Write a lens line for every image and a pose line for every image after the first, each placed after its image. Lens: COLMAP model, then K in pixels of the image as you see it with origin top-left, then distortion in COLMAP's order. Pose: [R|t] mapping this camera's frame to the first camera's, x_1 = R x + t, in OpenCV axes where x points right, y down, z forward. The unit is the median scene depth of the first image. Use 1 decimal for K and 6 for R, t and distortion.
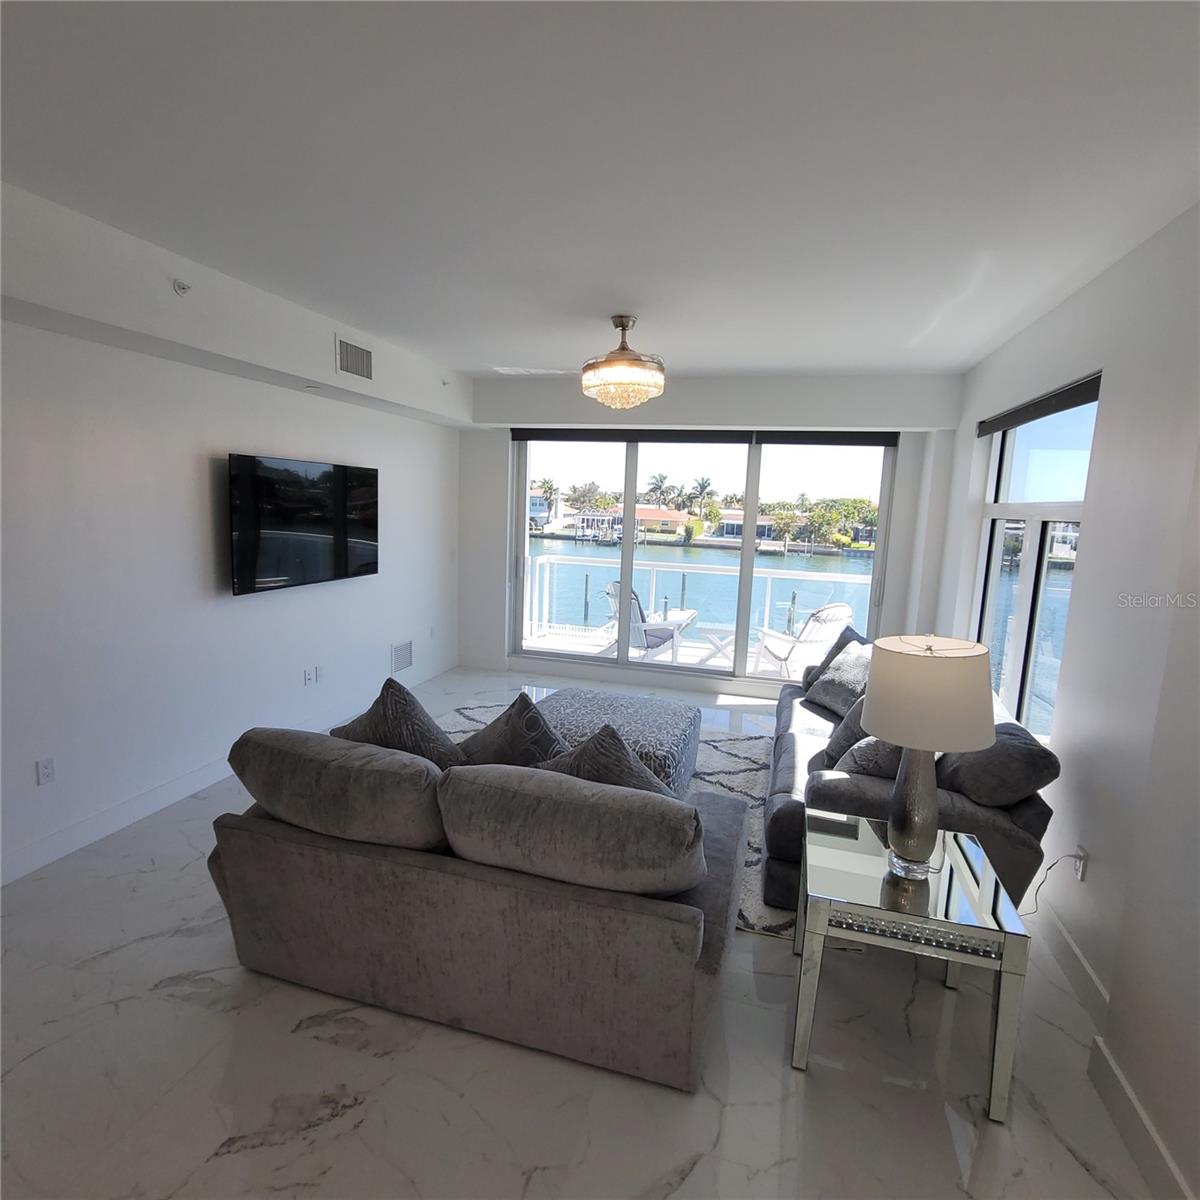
lens RADIAL K [[651.2, 0, 604.1], [0, 651.2, 594.8], [0, 0, 1]] dist [-0.004071, 0.000196]
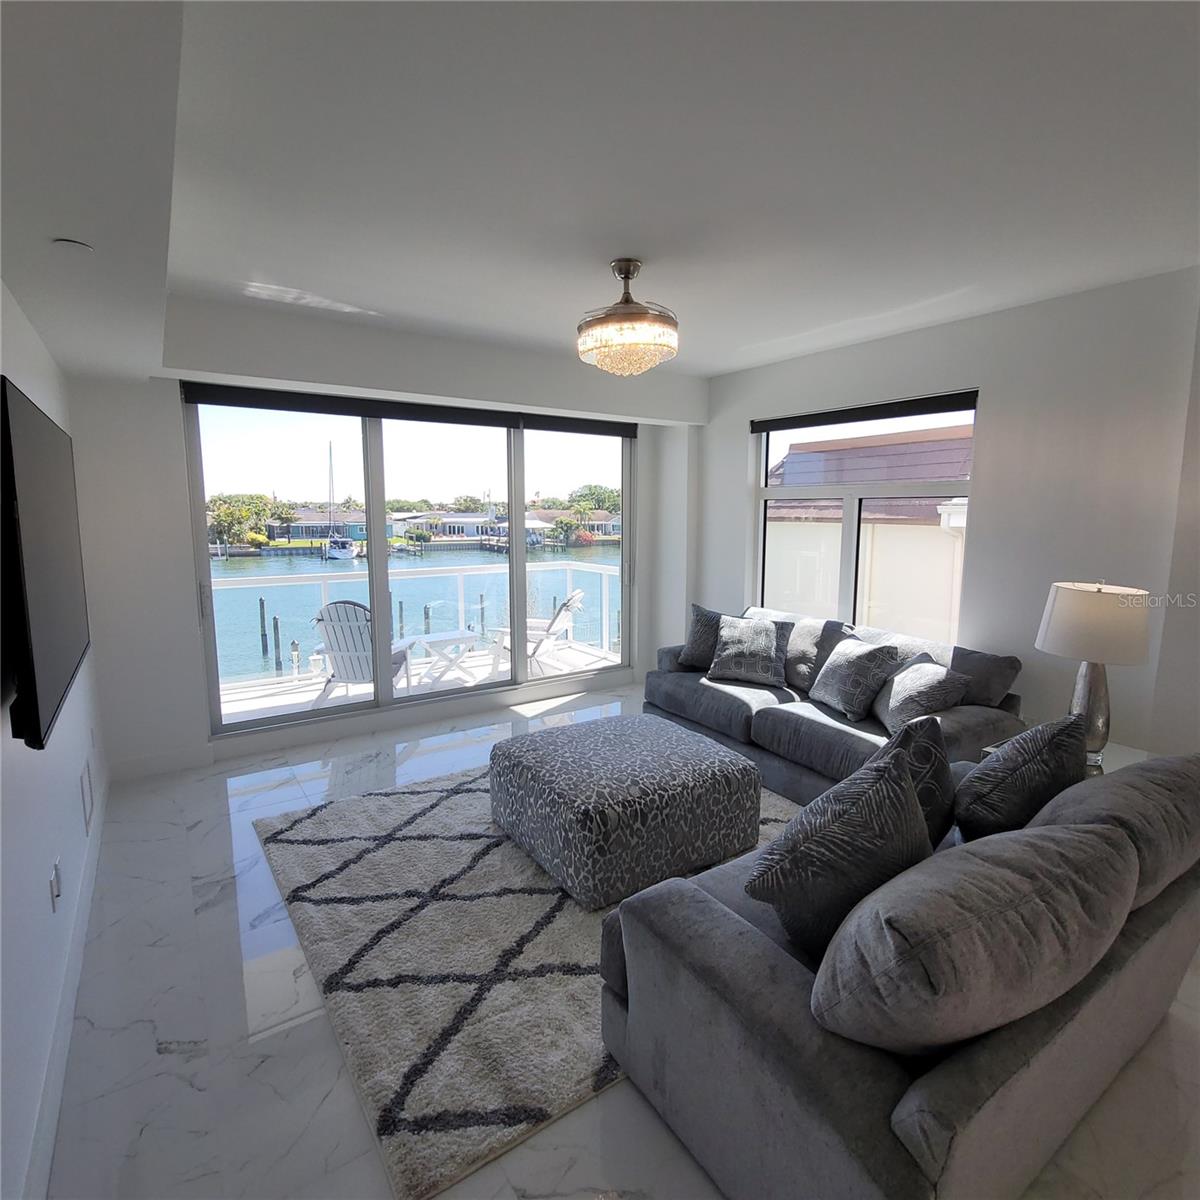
lens RADIAL K [[651.2, 0, 604.1], [0, 651.2, 594.8], [0, 0, 1]] dist [-0.004071, 0.000196]
pose [[0.641550, -0.136649, 0.754812, -0.412470], [0.130650, 0.989093, 0.068017, -0.046511], [-0.755873, 0.054980, 0.652405, 0.321222]]
